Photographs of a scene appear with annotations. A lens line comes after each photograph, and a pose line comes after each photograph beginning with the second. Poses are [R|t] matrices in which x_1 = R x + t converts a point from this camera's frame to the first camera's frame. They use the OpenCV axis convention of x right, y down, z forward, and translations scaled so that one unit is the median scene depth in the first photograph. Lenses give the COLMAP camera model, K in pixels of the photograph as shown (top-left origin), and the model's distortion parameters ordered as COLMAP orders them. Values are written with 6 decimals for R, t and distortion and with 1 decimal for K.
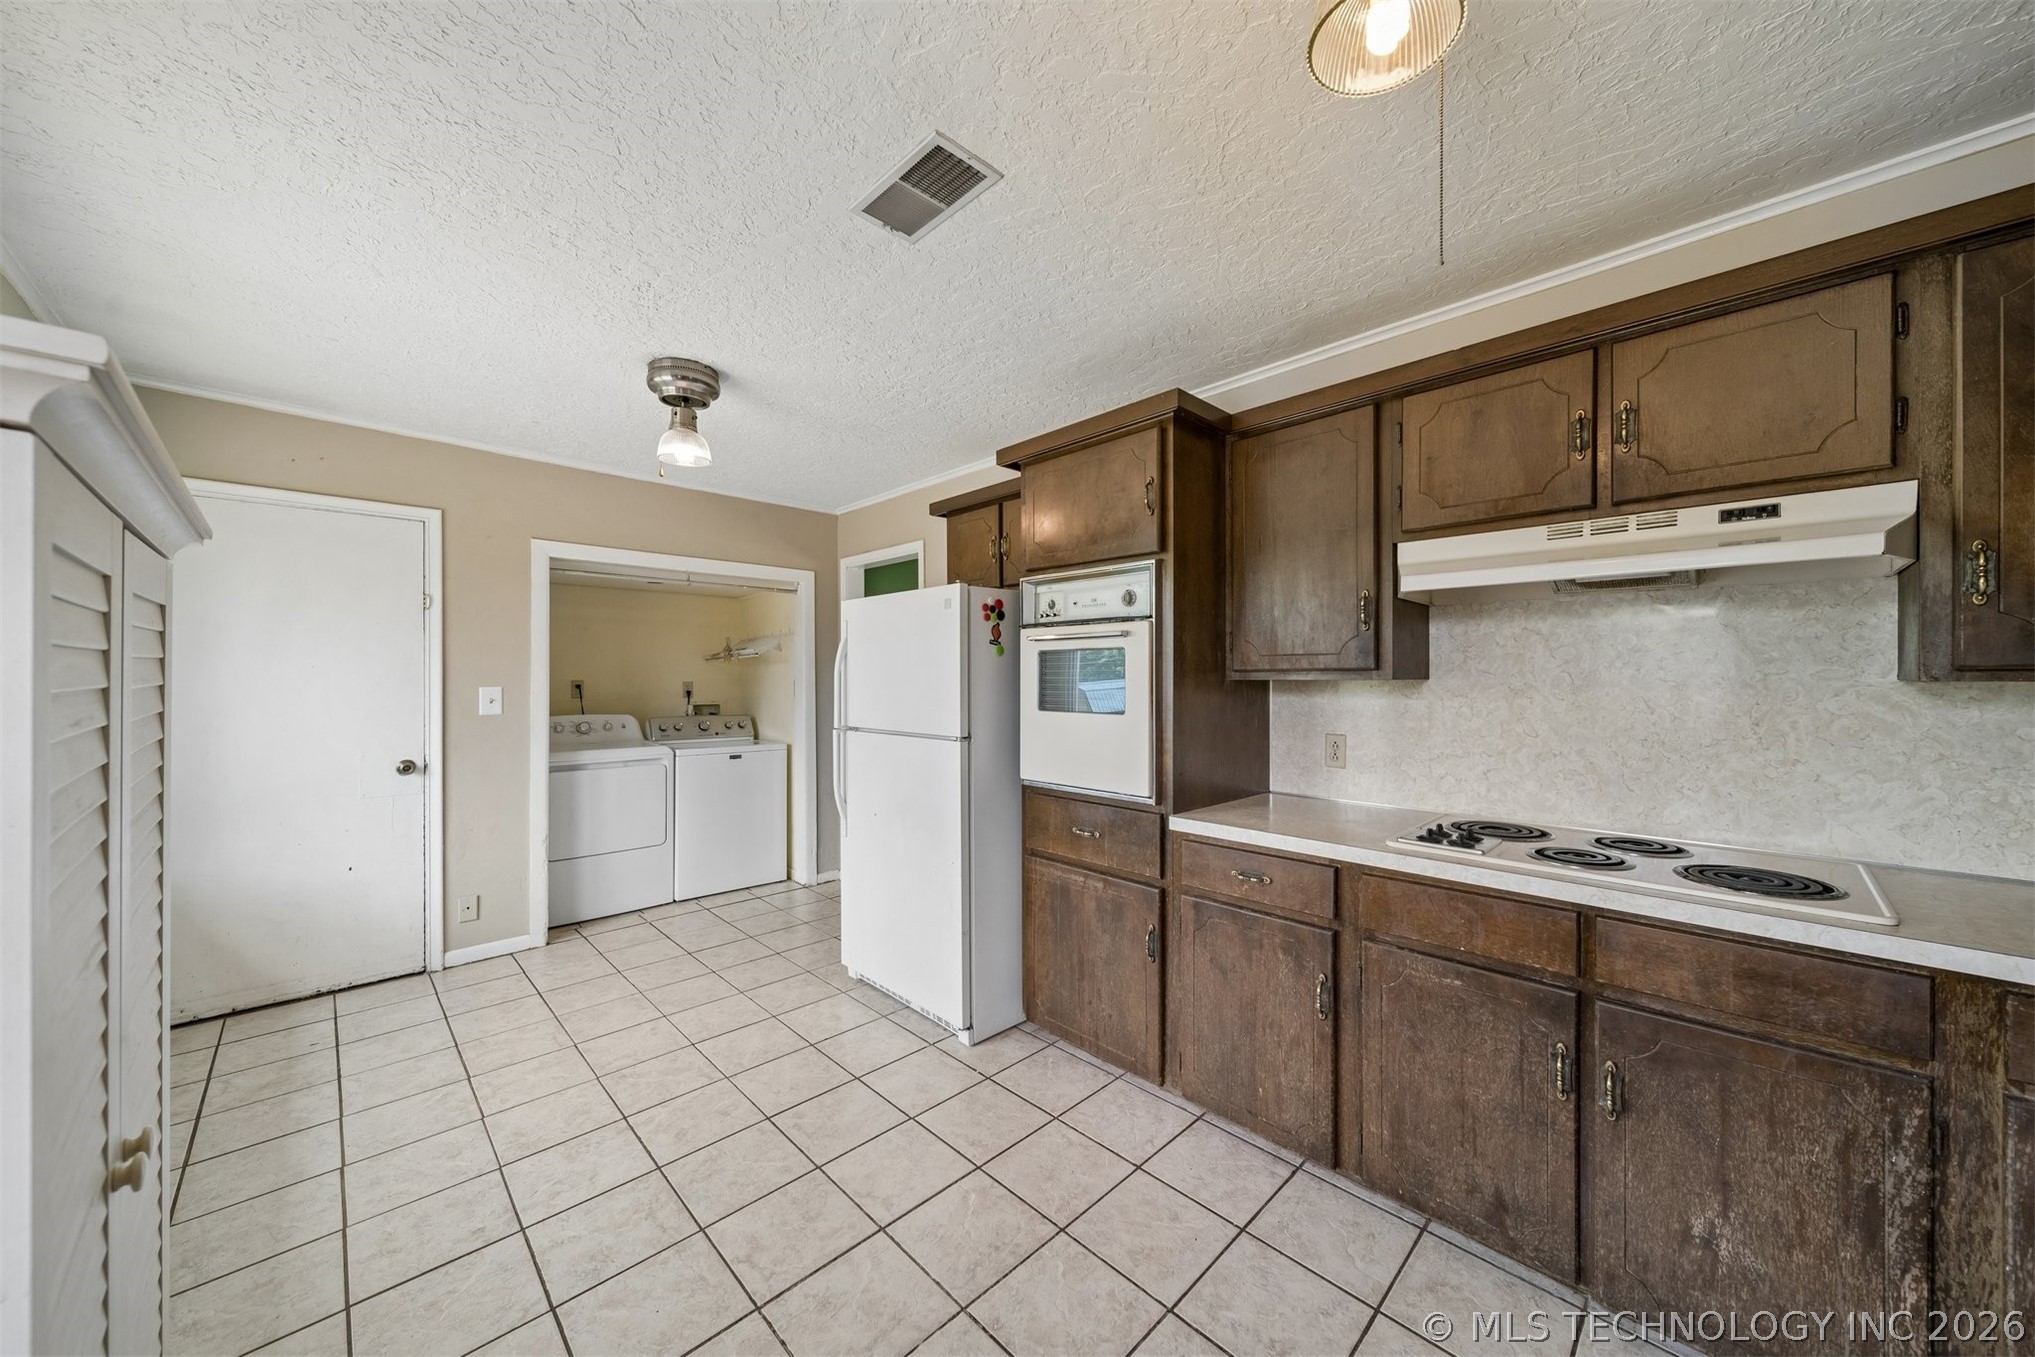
lens RADIAL K [[713.1, 0, 1028.4], [0, 713.1, 675.2], [0, 0, 1]] dist [-0.000199, -0.000048]
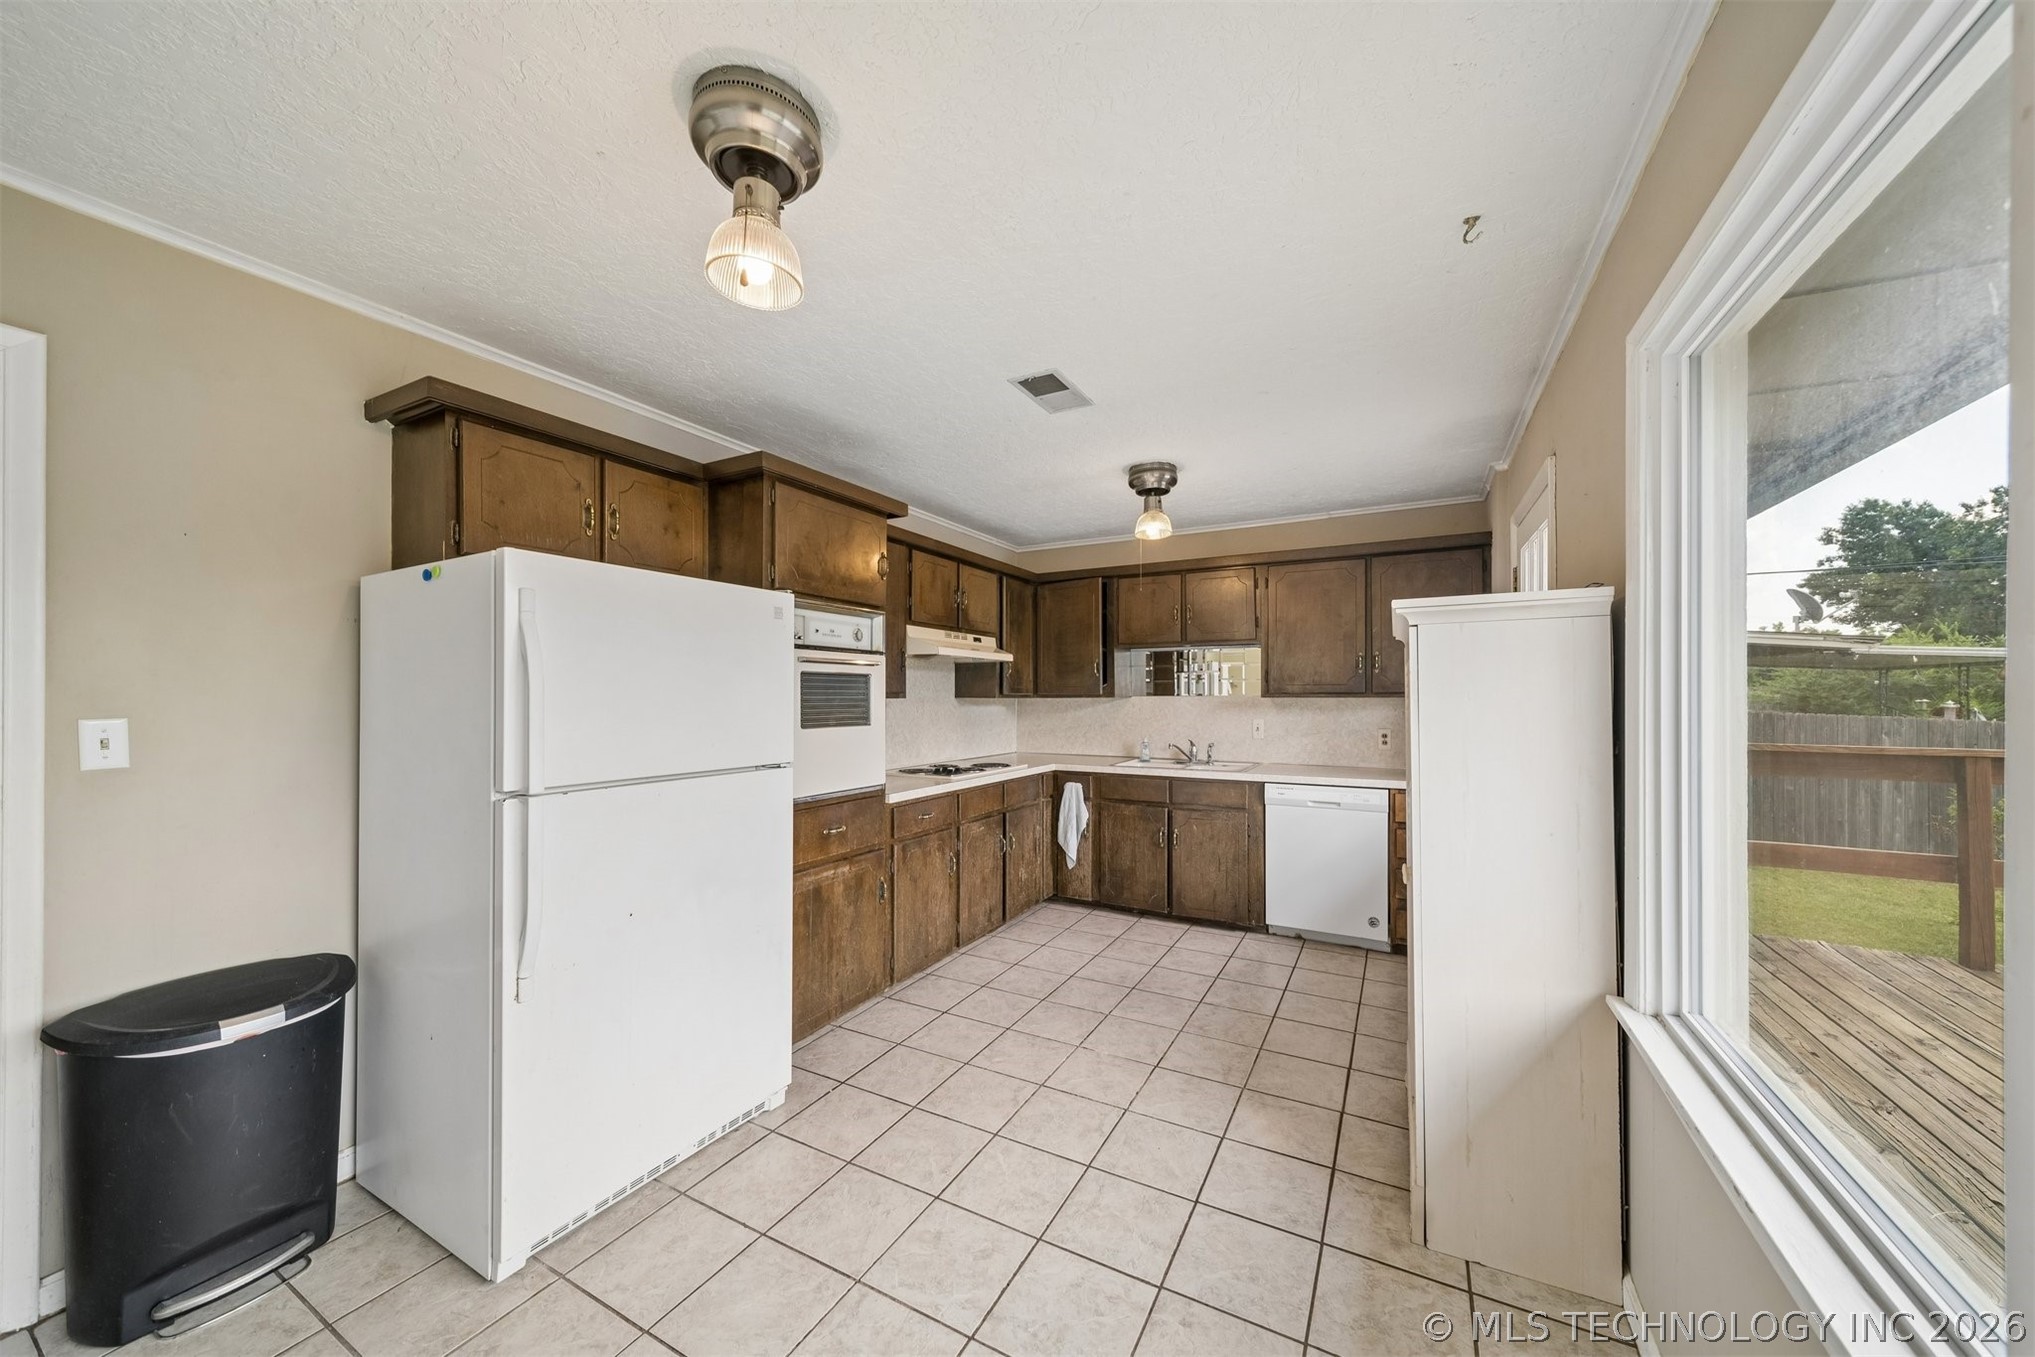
lens RADIAL K [[713.1, 0, 1026.7], [0, 713.1, 690.6], [0, 0, 1]] dist [-0.000199, -0.000048]
pose [[-0.294974, 0.012078, 0.955429, -1.365955], [0.001096, 0.999924, -0.012302, 0.009332], [-0.955505, -0.002582, -0.294964, 1.268045]]
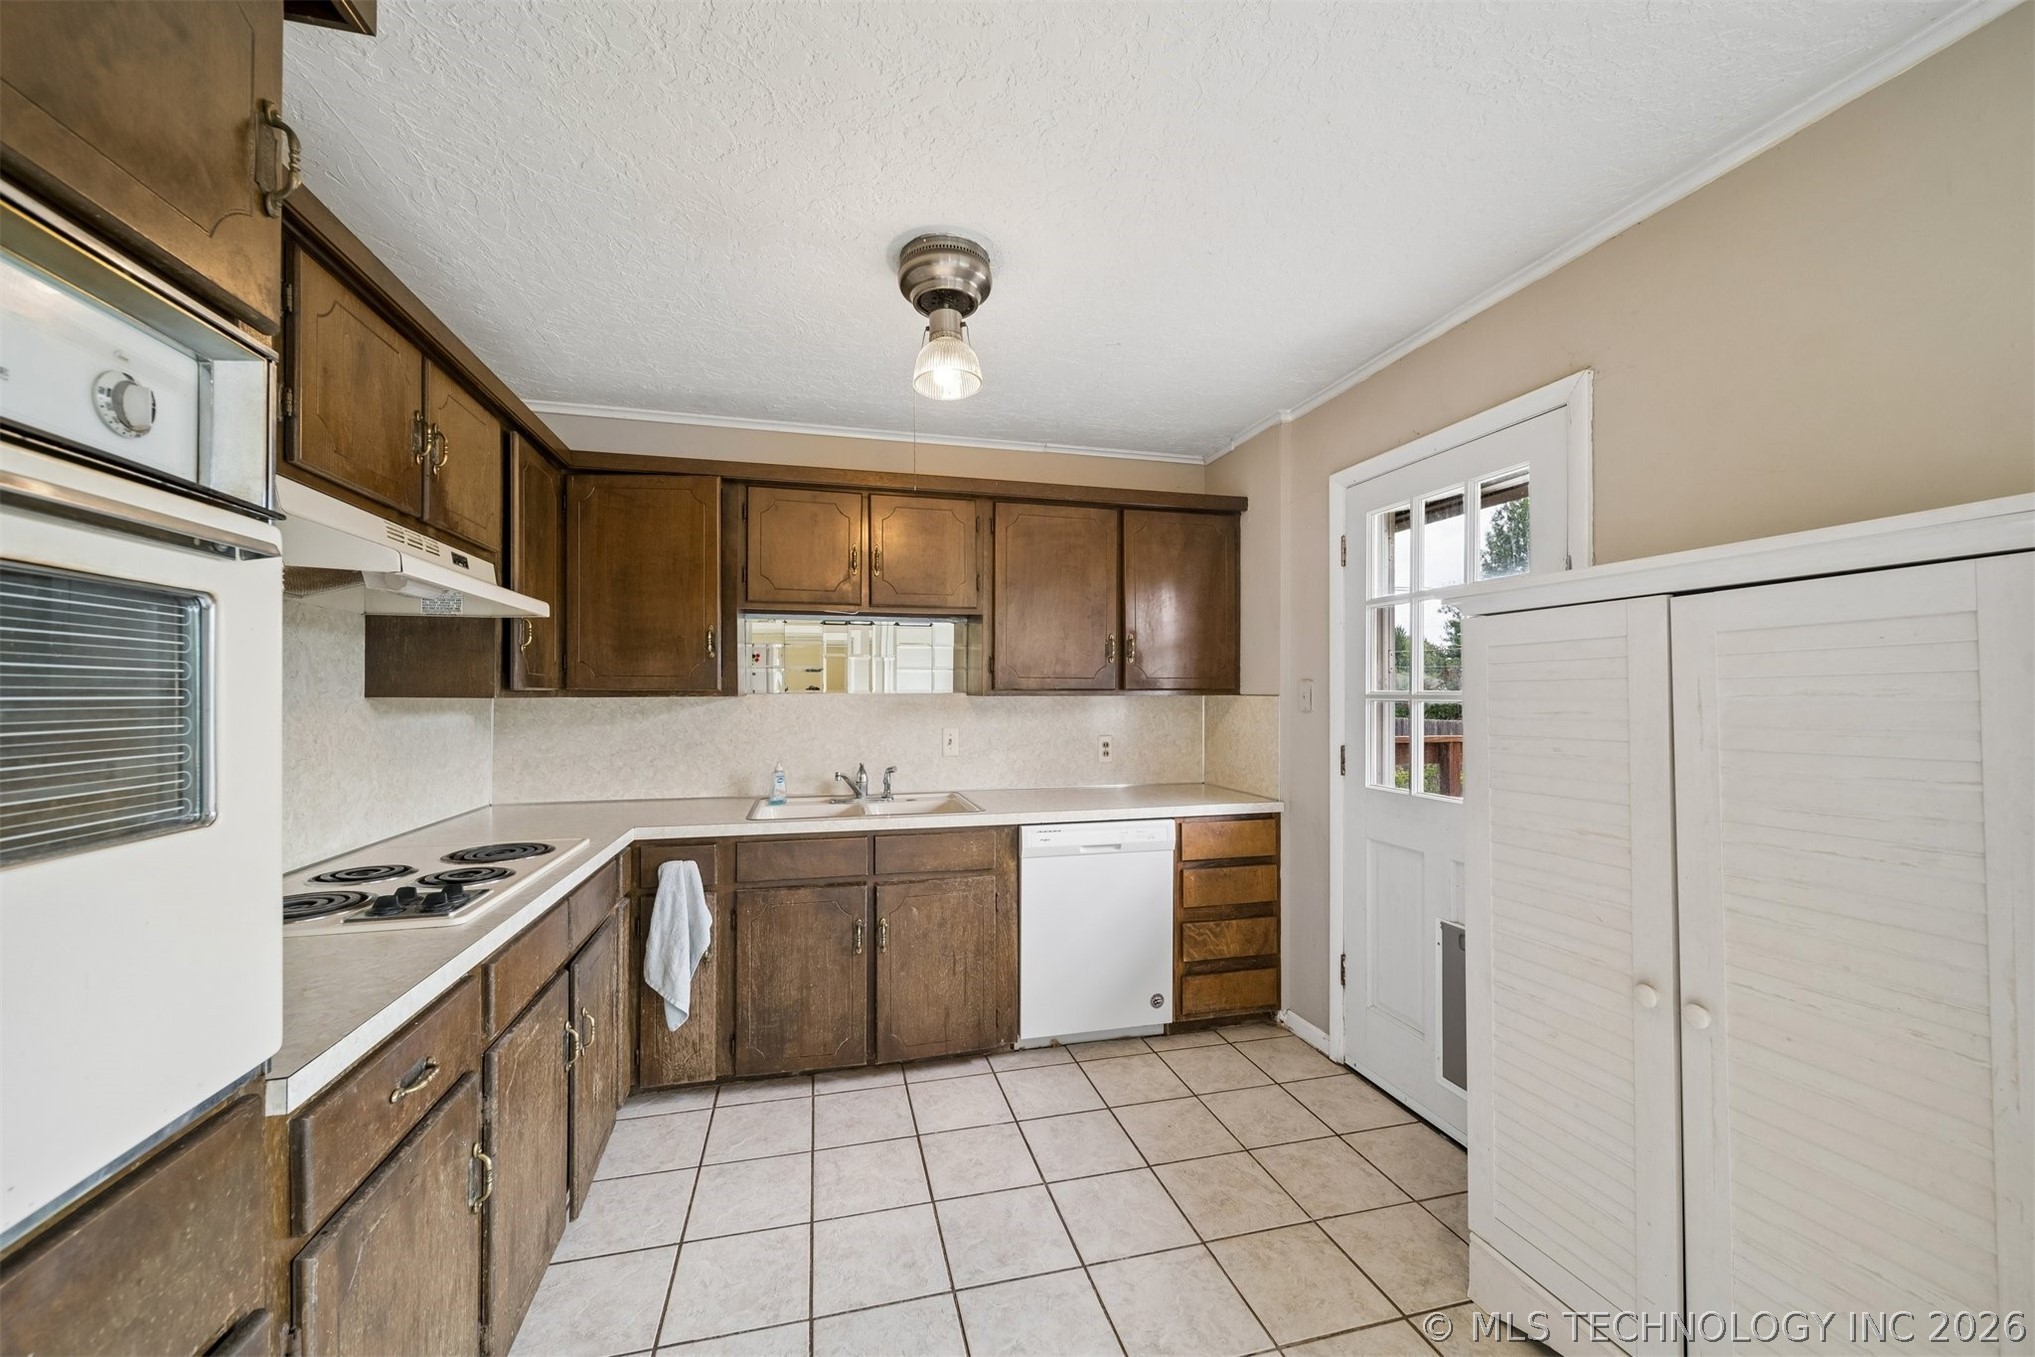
lens RADIAL K [[757.7, 0, 1004.9], [0, 757.7, 692.8], [0, 0, 1]] dist [0.001027, -0.000234]
pose [[-0.860876, 0.005416, 0.508786, -0.340143], [0.004059, 0.999985, -0.003778, 0.004462], [-0.508798, -0.001187, -0.860885, 1.255673]]
